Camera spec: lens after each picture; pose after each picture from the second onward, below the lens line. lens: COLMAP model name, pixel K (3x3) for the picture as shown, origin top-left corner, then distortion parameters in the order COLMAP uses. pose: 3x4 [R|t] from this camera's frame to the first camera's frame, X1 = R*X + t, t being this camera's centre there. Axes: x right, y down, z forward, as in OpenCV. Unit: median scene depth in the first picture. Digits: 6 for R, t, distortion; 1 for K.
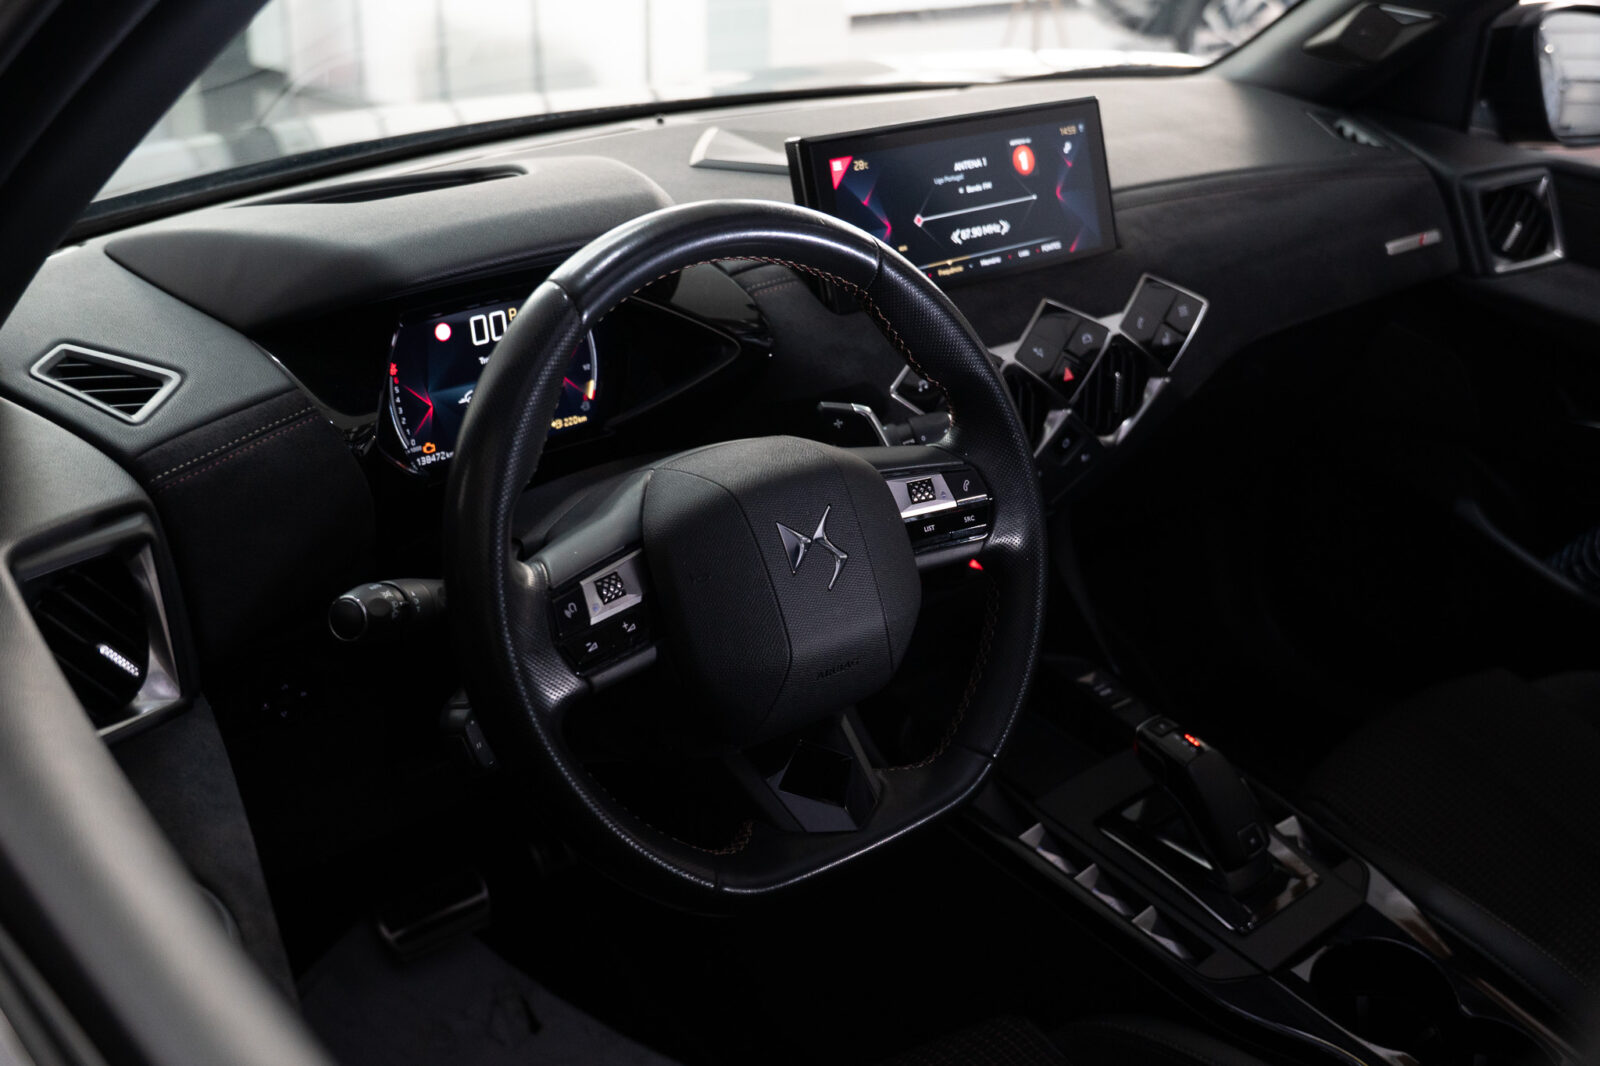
lens RADIAL K [[1698.4, 0, 800.0], [0, 1698.4, 533.0], [0, 0, 1]] dist [-0.151121, 0.001623]
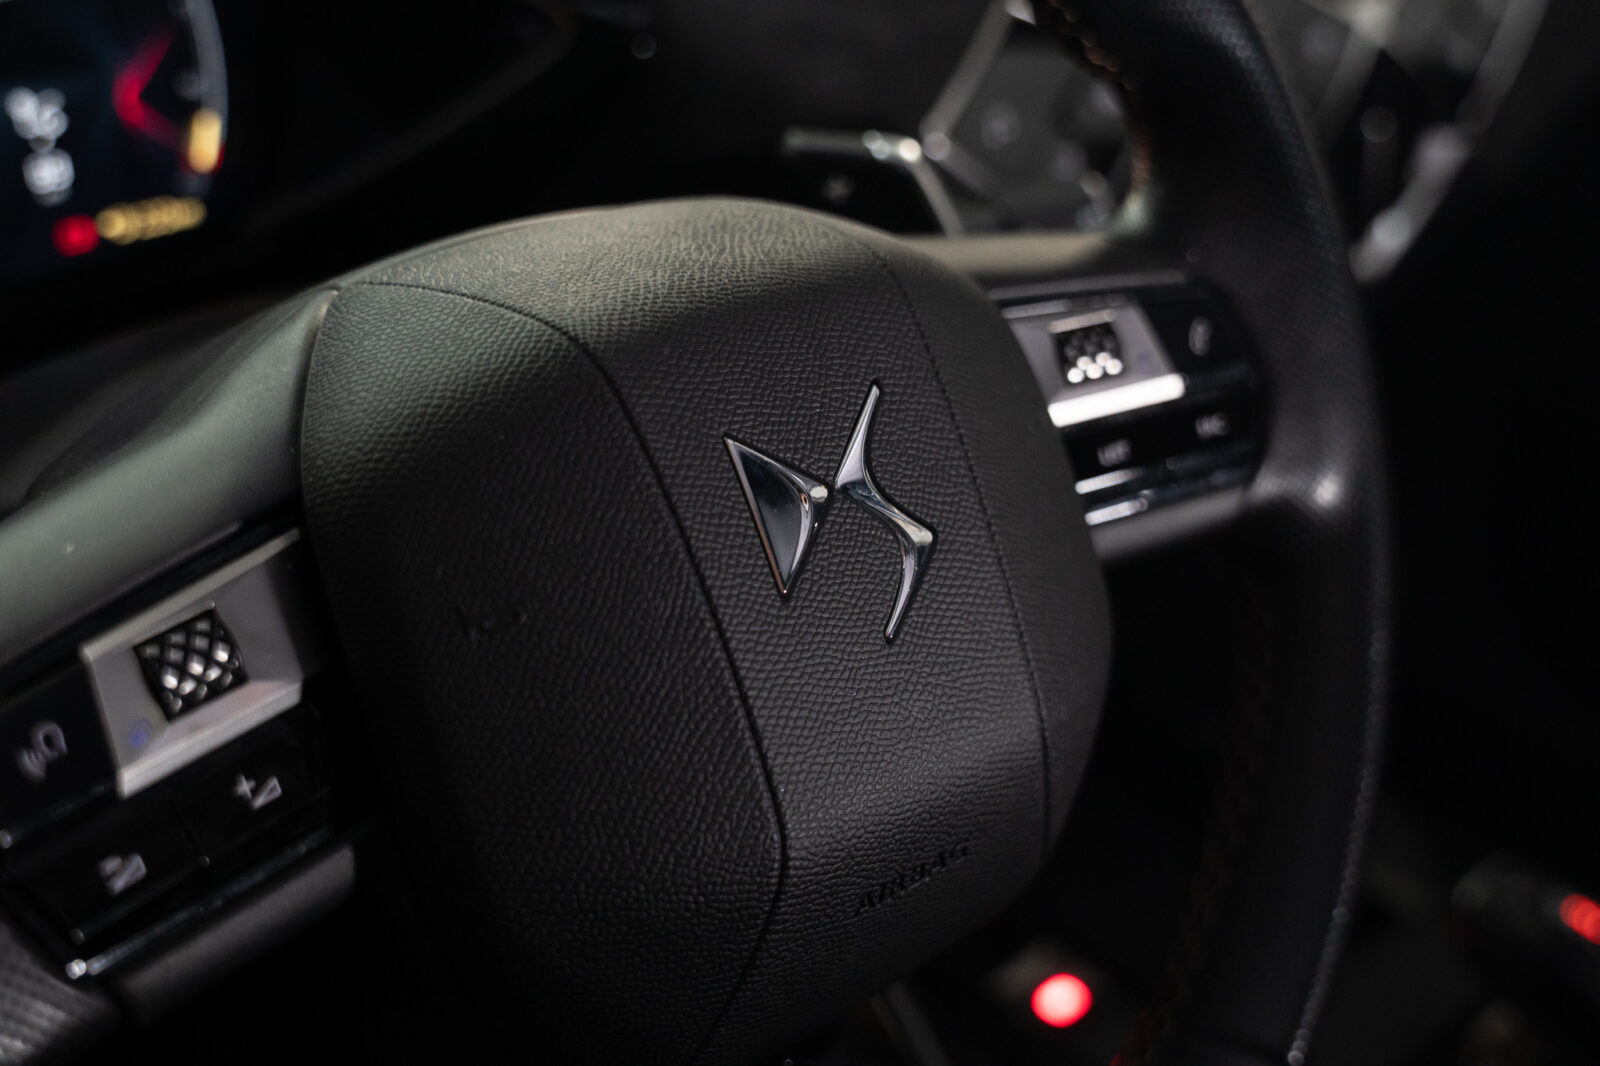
lens RADIAL K [[2409.1, 0, 800.0], [0, 2409.1, 533.0], [0, 0, 1]] dist [-0.138393, 0.067485]
pose [[0.996796, -0.024850, 0.076026, -0.034111], [0.023694, 0.999590, 0.016070, 0.004828], [-0.076394, -0.014217, 0.996976, 0.539589]]
